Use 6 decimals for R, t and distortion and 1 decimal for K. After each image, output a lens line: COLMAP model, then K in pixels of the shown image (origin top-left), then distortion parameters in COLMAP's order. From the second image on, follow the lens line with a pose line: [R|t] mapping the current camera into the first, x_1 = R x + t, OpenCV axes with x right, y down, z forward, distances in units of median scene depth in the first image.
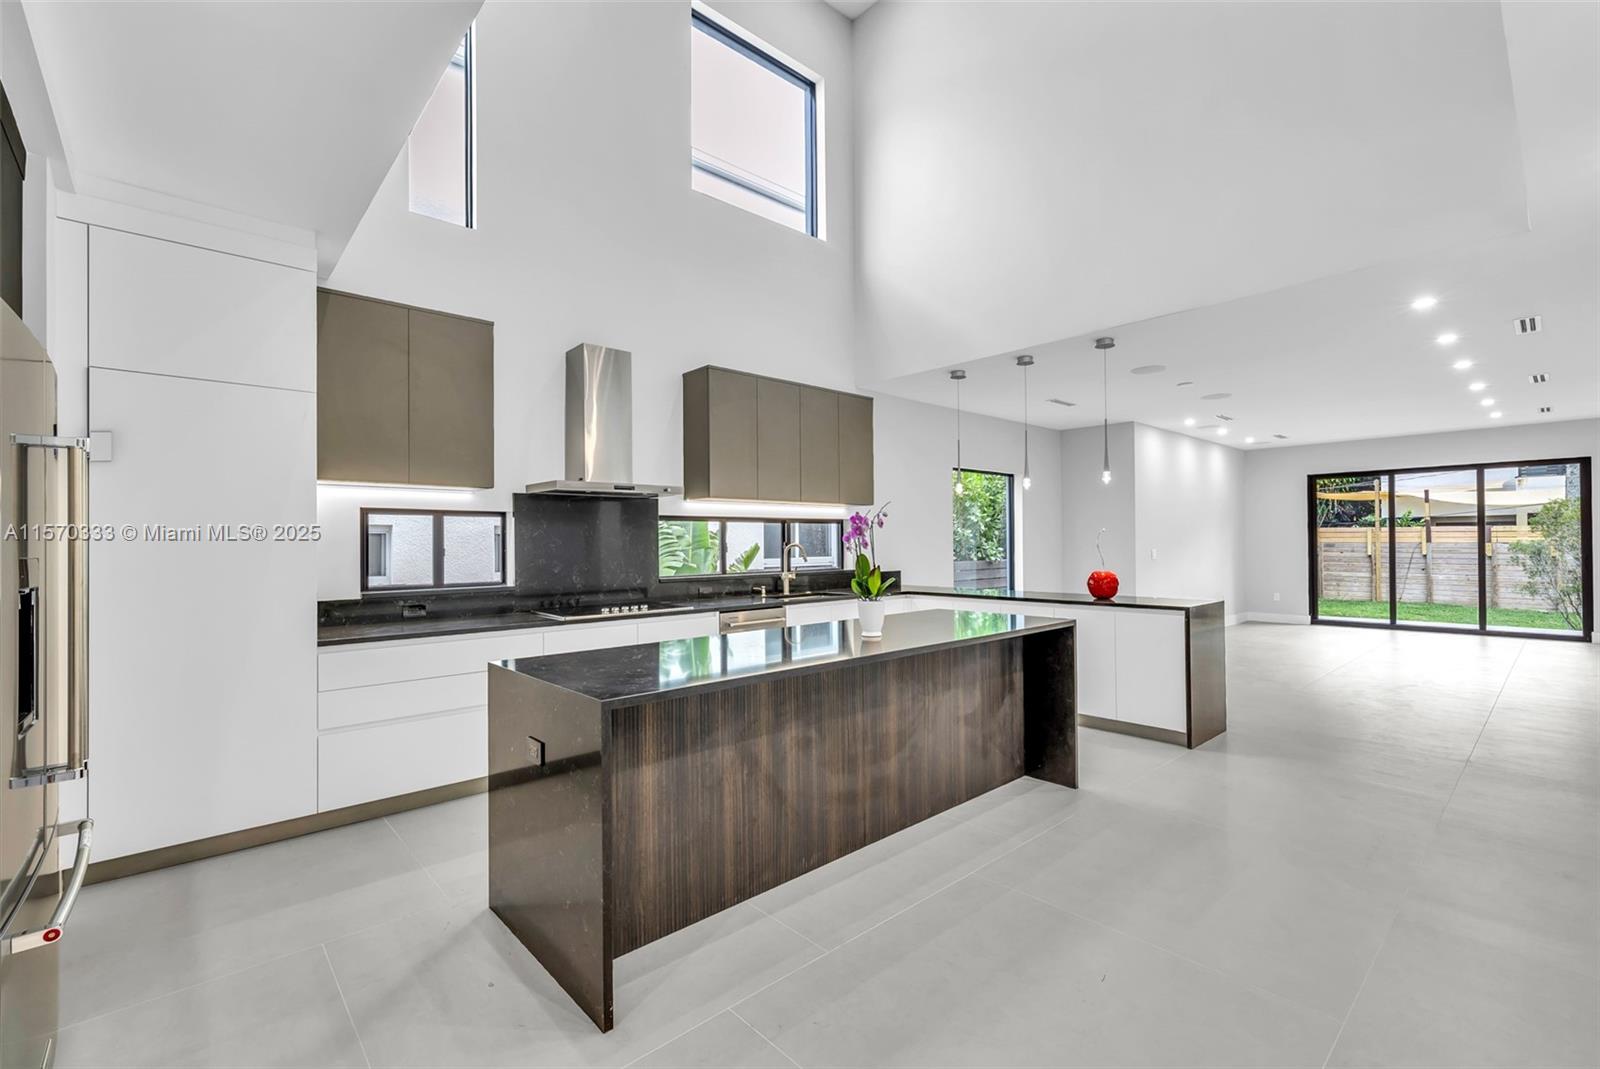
lens RADIAL K [[697.9, 0, 800.0], [0, 697.9, 534.5], [0, 0, 1]] dist [0.001359, 0.000346]
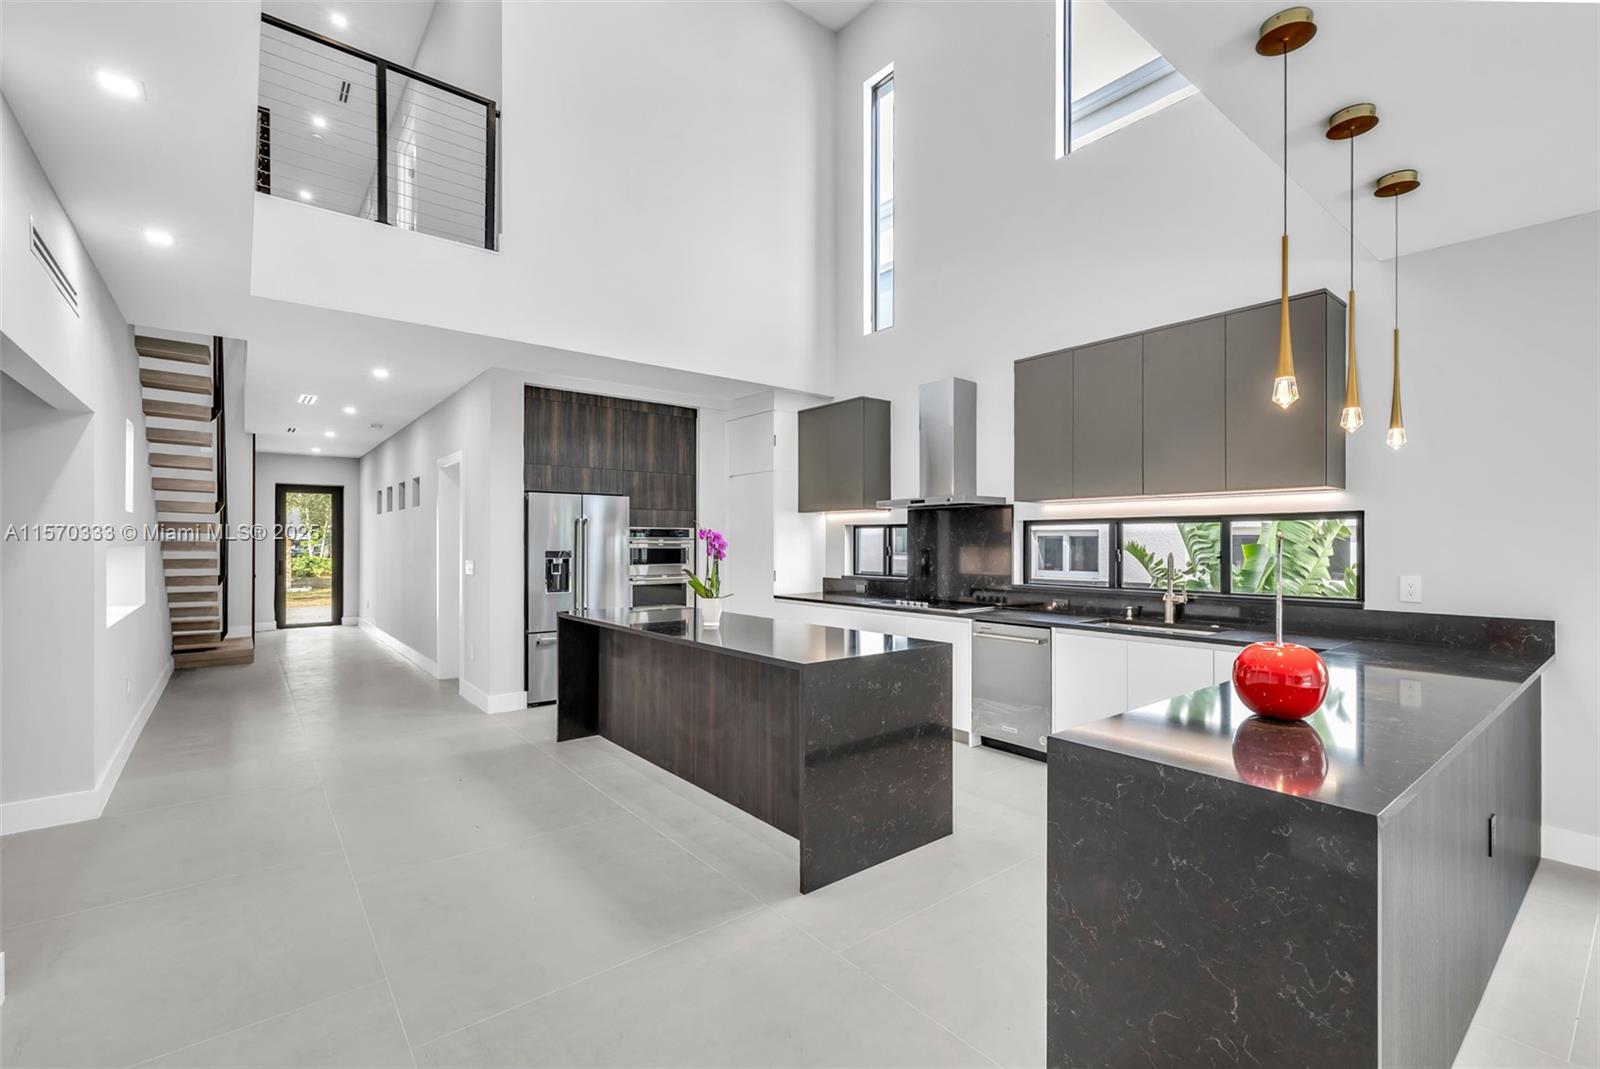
lens RADIAL K [[697.9, 0, 800.0], [0, 697.9, 534.5], [0, 0, 1]] dist [0.001359, 0.000346]
pose [[-0.052284, 0.001019, -0.998632, 1.189917], [0.012218, 0.999925, 0.000381, -0.017114], [0.998558, -0.012181, -0.052293, 1.089547]]
